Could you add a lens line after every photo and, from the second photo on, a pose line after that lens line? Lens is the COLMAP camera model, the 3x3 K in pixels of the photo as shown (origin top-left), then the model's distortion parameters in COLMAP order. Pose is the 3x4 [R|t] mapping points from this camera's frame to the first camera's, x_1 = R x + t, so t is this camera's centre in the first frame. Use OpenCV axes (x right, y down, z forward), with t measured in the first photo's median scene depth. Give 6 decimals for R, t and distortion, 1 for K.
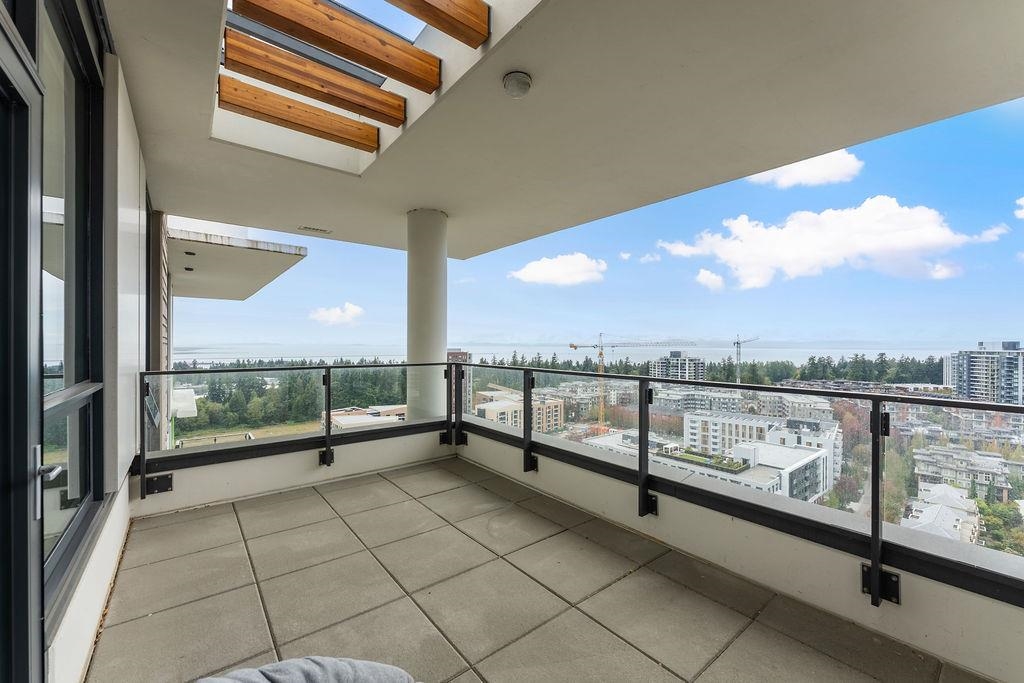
lens RADIAL K [[407.7, 0, 518.1], [0, 407.7, 344.5], [0, 0, 1]] dist [0.001887, 0.000142]
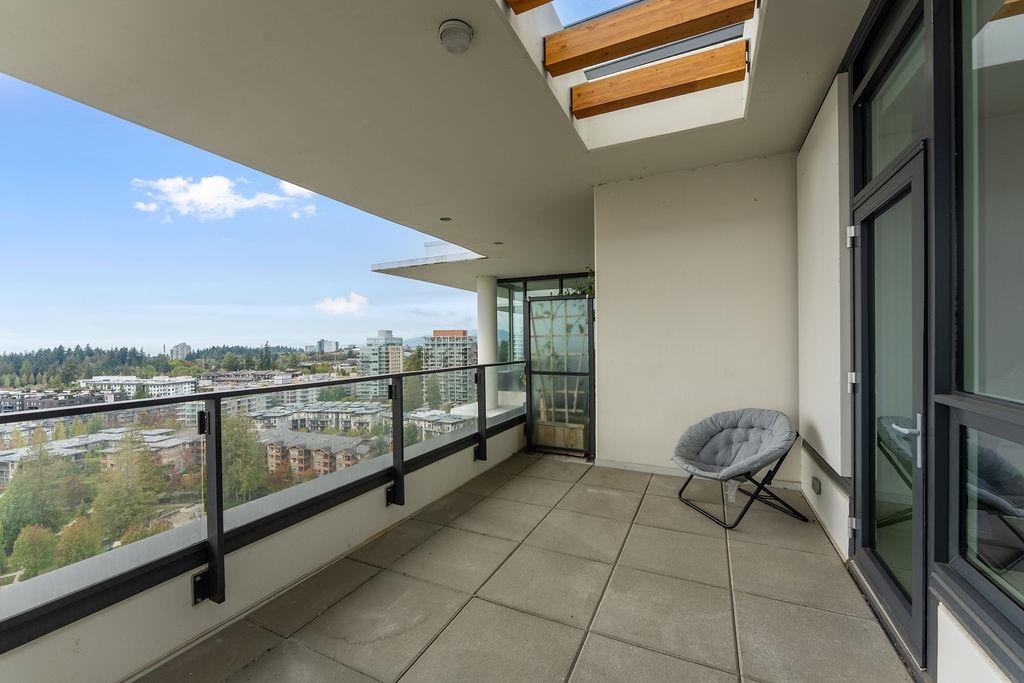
lens RADIAL K [[407.7, 0, 518.1], [0, 407.7, 344.5], [0, 0, 1]] dist [0.001887, 0.000142]
pose [[-0.435351, 0.000829, 0.900260, -0.916007], [0.008209, 0.999962, 0.003049, 0.006672], [-0.900223, 0.008717, -0.435341, 1.403837]]
